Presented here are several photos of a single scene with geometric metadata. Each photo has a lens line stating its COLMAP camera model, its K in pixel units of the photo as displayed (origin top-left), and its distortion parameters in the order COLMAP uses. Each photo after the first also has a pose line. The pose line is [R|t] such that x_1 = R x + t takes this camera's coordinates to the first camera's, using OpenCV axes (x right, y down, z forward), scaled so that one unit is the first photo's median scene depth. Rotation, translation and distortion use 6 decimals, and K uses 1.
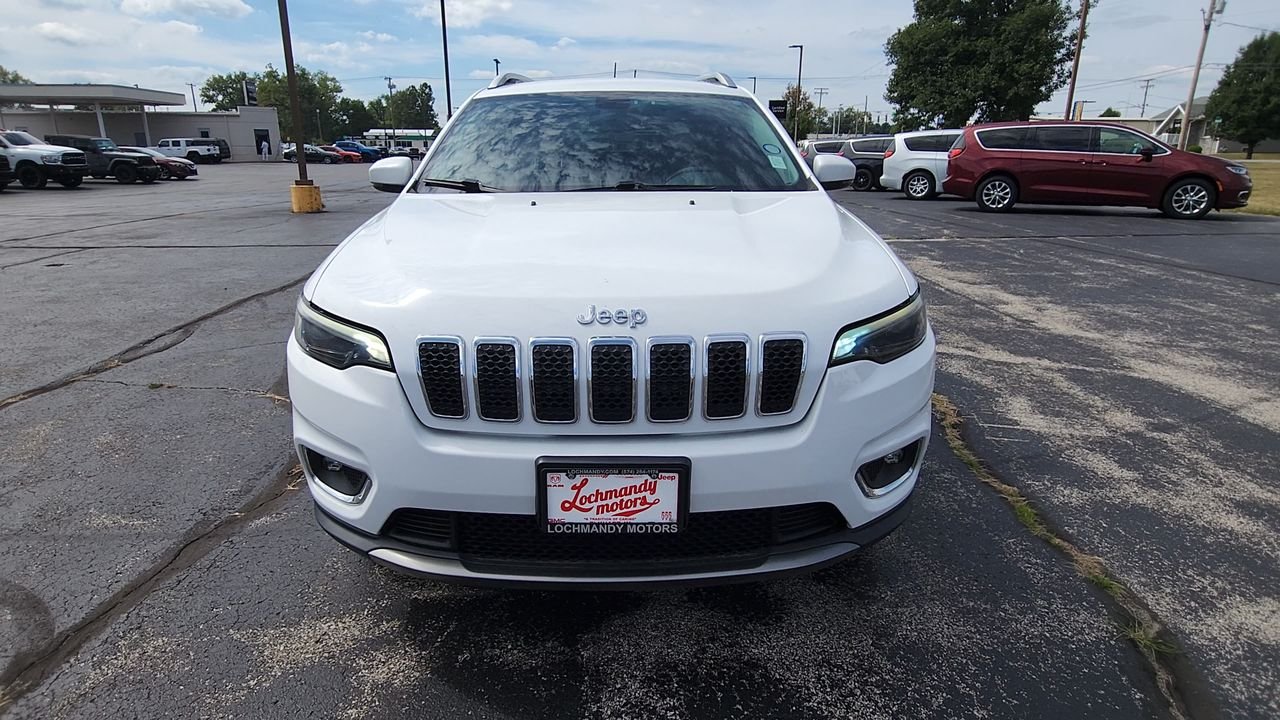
lens RADIAL K [[715.7, 0, 630.9], [0, 715.7, 357.4], [0, 0, 1]] dist [0.000706, 0.000111]
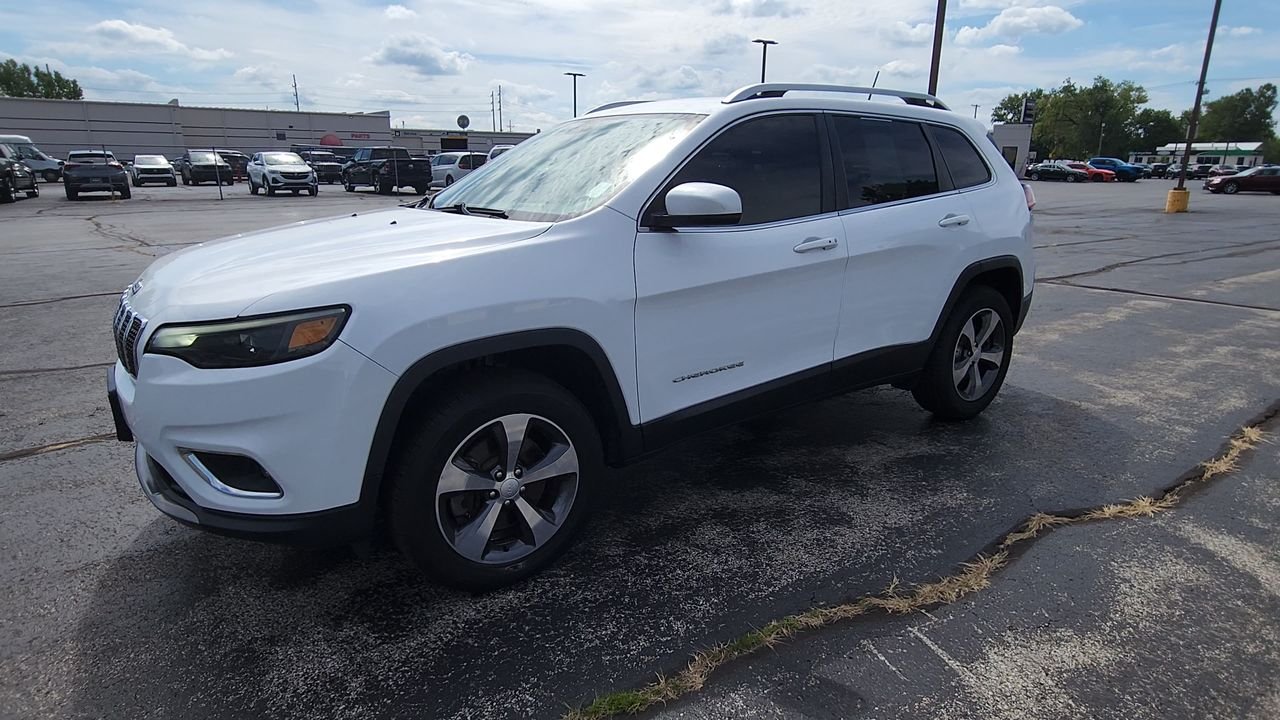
lens RADIAL K [[715.7, 0, 630.9], [0, 715.7, 357.4], [0, 0, 1]] dist [0.000706, 0.000111]
pose [[0.564768, 0.216119, -0.796448, 0.868570], [-0.233351, 0.967535, 0.097072, -0.146107], [0.791571, 0.131029, 0.596865, 0.461634]]
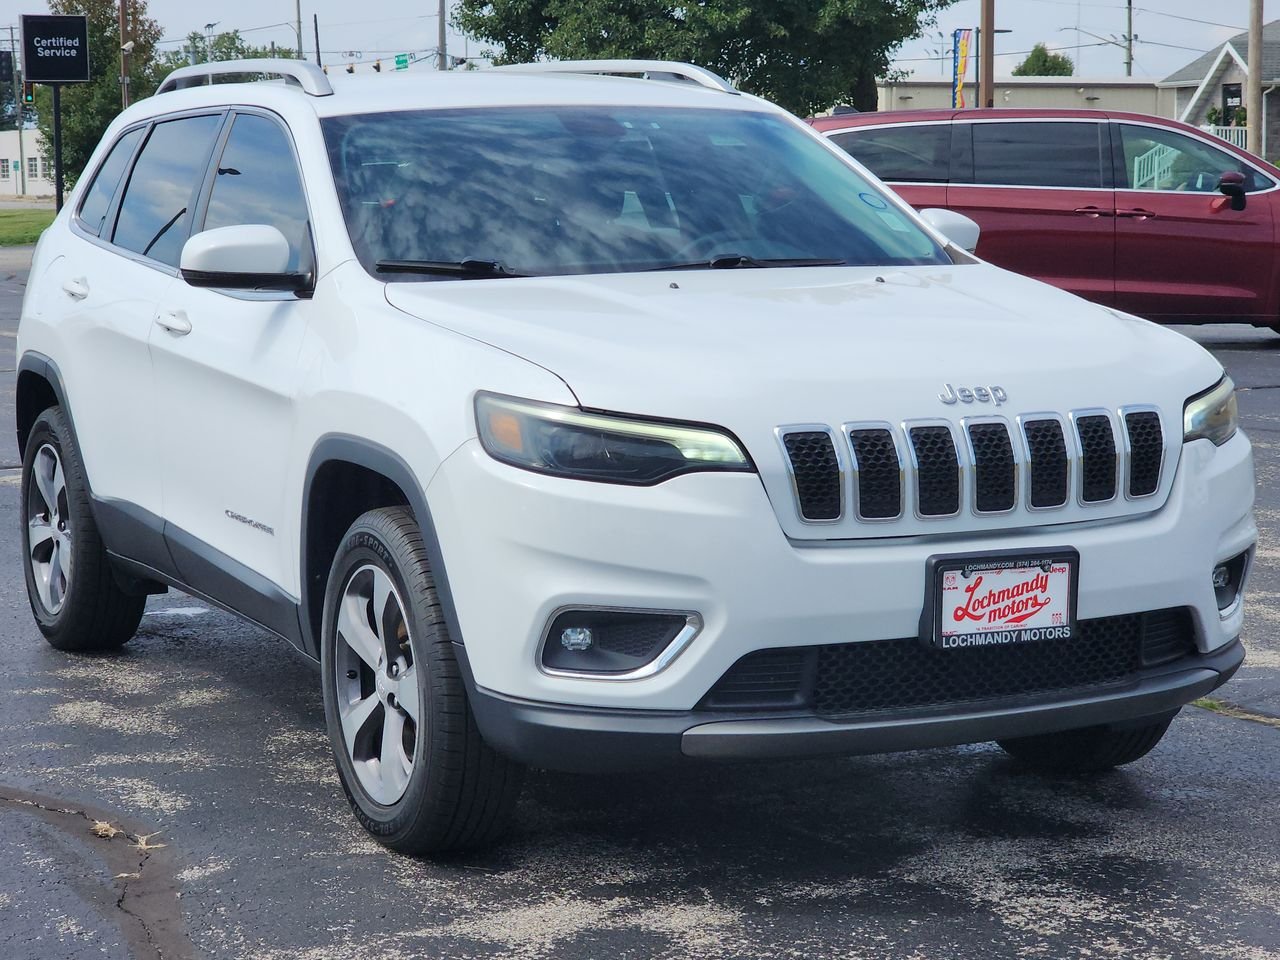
lens RADIAL K [[2831.6, 0, 640.0], [0, 2831.6, 480.0], [0, 0, 1]] dist [-0.421832, 6.412198]
pose [[0.908731, -0.055311, 0.413702, -1.730049], [0.127248, 0.980708, -0.148393, 0.477063], [-0.397513, 0.187492, 0.898237, -1.805916]]
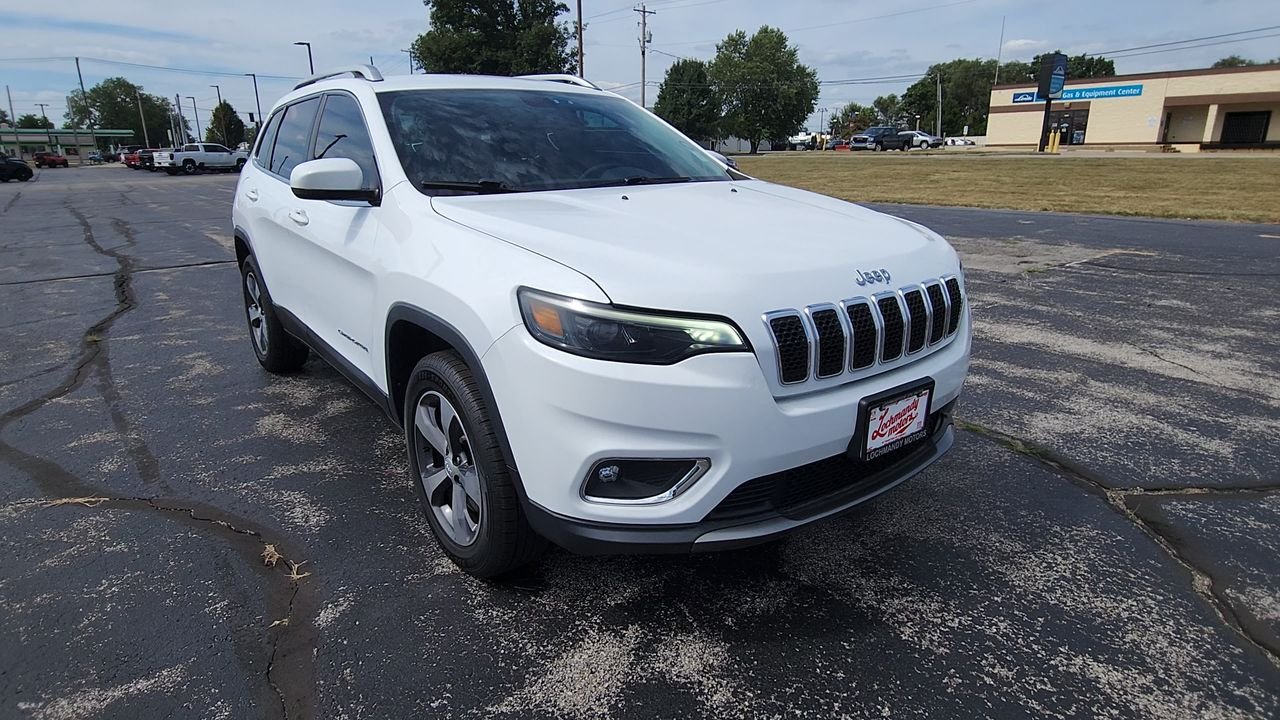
lens RADIAL K [[715.7, 0, 630.9], [0, 715.7, 357.4], [0, 0, 1]] dist [0.000706, 0.000111]
pose [[0.801681, -0.175625, 0.571370, -1.040385], [0.177786, 0.982663, 0.052597, -0.057070], [-0.570702, 0.059416, 0.819005, 0.221479]]
